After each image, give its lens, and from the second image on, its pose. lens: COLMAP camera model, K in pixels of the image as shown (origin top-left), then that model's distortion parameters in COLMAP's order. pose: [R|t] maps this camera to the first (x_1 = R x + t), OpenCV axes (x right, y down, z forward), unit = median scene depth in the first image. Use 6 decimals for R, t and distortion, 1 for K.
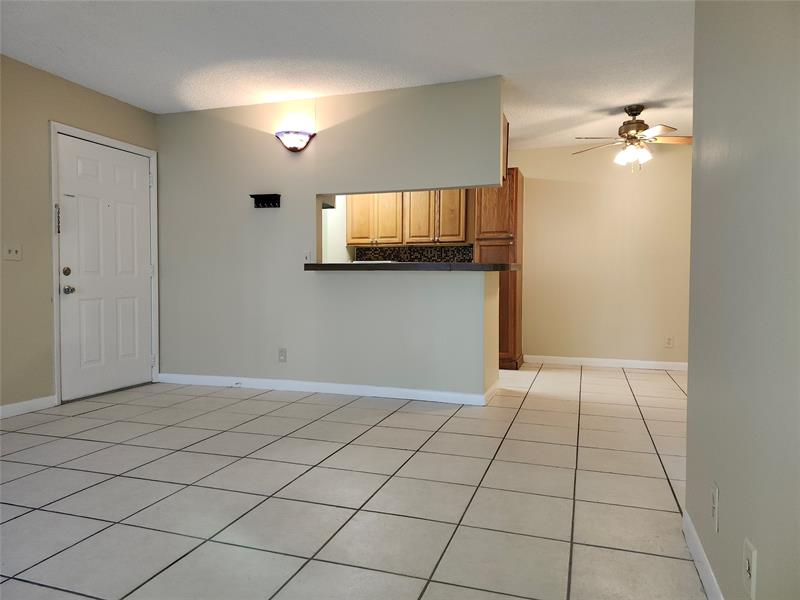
lens RADIAL K [[552.5, 0, 393.5], [0, 552.5, 297.8], [0, 0, 1]] dist [0.075851, -0.078517]
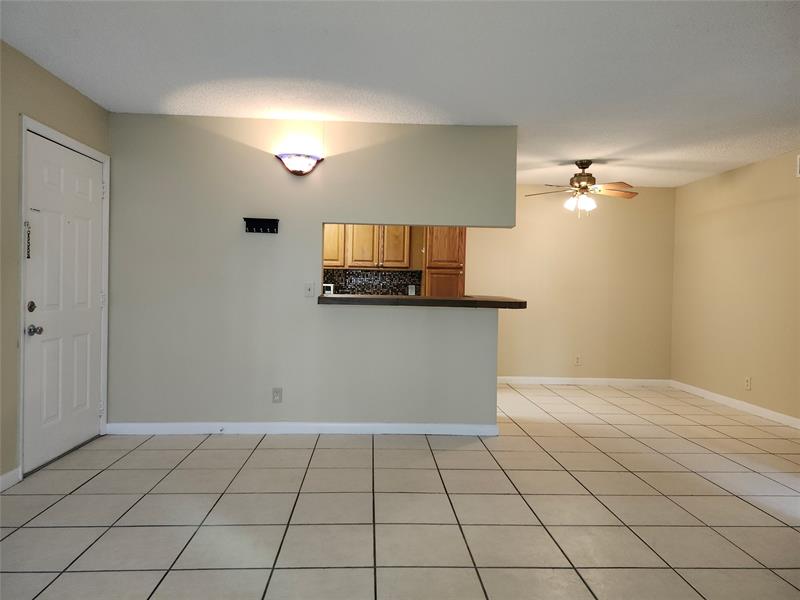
lens RADIAL K [[552.5, 0, 394.2], [0, 552.5, 296.0], [0, 0, 1]] dist [0.075851, -0.078517]
pose [[0.931264, 0.008603, 0.364243, -0.346889], [-0.004407, 0.999914, -0.012350, -0.047577], [-0.364318, 0.009896, 0.931222, 0.075911]]
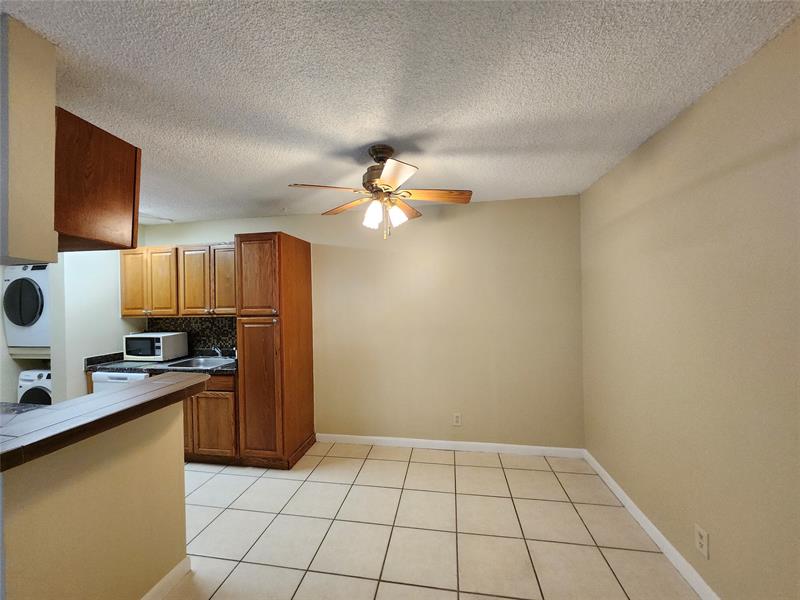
lens RADIAL K [[314.5, 0, 394.6], [0, 314.5, 301.8], [0, 0, 1]] dist [-0.000928, -0.000662]
pose [[0.987108, -0.021777, 0.158567, 0.376854], [0.026289, 0.999305, -0.026418, -0.130886], [-0.157882, 0.030246, 0.986995, 0.600059]]
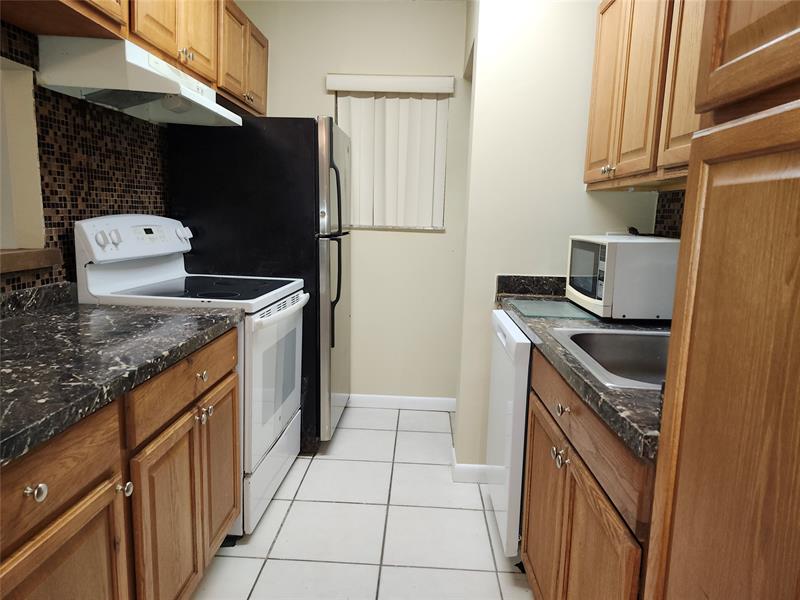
lens RADIAL K [[552.5, 0, 392.2], [0, 552.5, 303.1], [0, 0, 1]] dist [0.075851, -0.078517]
pose [[0.286980, 0.156294, -0.945100, 0.313293], [-0.058002, 0.987625, 0.145714, -0.093767], [0.956179, 0.013000, 0.292494, 1.090905]]
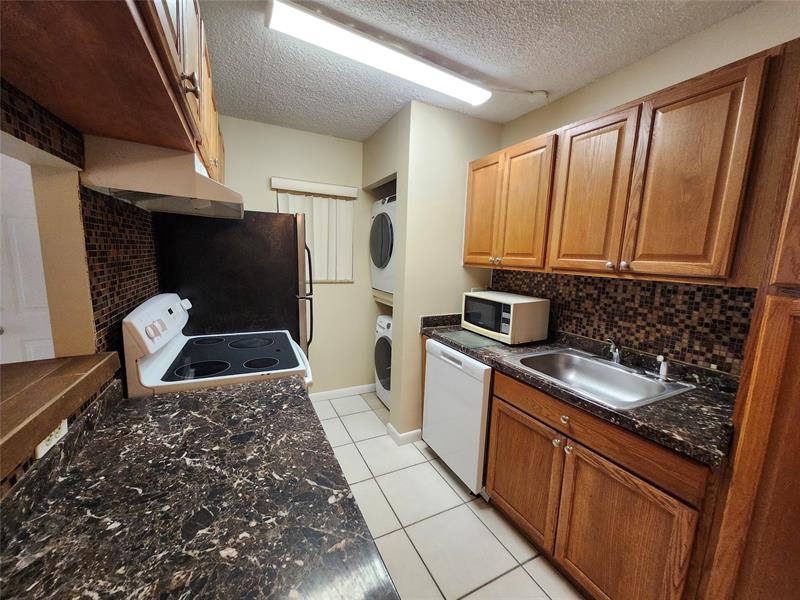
lens RADIAL K [[314.5, 0, 397.7], [0, 314.5, 297.4], [0, 0, 1]] dist [-0.000928, -0.000662]
pose [[0.713911, 0.115510, -0.690643, 0.155526], [-0.051737, 0.992306, 0.112484, -0.131439], [0.698322, -0.044572, 0.714394, 0.967279]]
